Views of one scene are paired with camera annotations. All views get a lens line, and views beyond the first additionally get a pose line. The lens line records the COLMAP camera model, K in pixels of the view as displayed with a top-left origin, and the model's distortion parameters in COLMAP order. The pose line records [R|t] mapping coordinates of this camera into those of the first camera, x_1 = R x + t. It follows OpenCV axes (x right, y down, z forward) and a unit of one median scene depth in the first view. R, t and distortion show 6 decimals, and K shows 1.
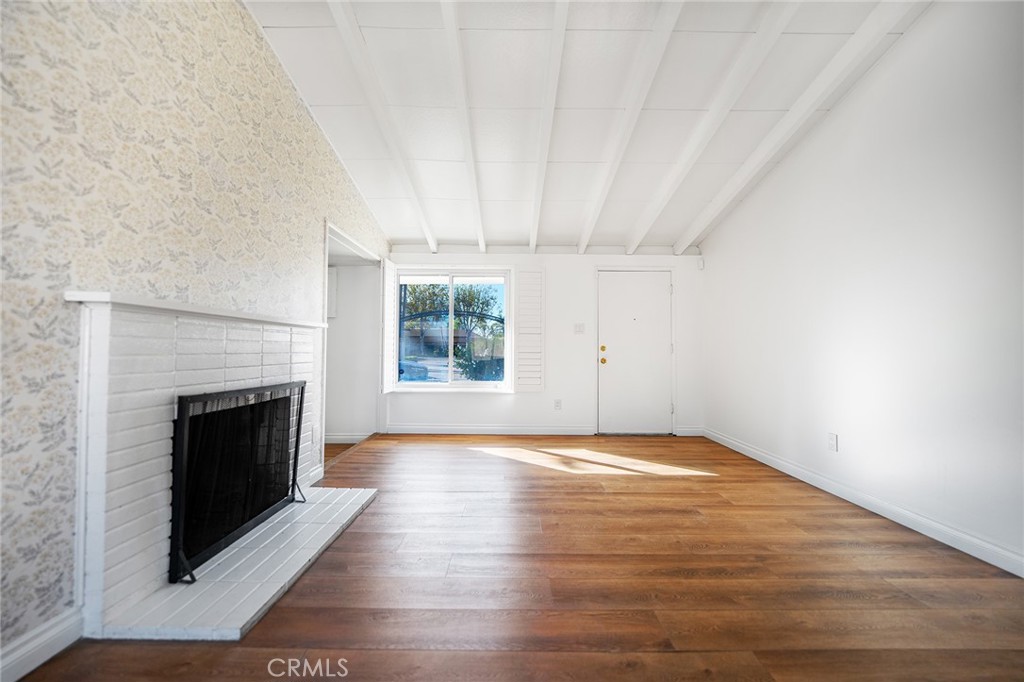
lens RADIAL K [[420.3, 0, 508.3], [0, 420.3, 340.3], [0, 0, 1]] dist [-0.001631, -0.000195]
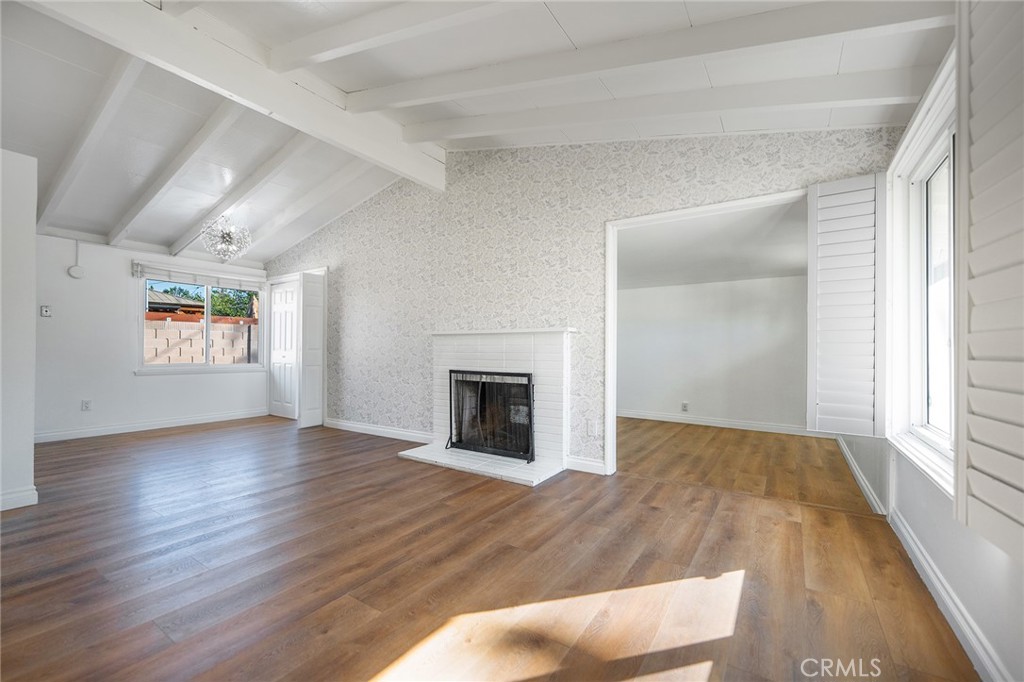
lens RADIAL K [[420.3, 0, 520.4], [0, 420.3, 348.2], [0, 0, 1]] dist [-0.001631, -0.000195]
pose [[-0.531551, -0.009881, -0.846968, 0.934614], [0.012366, 0.999735, -0.019424, 0.055268], [0.846936, -0.020799, -0.531288, 2.353505]]
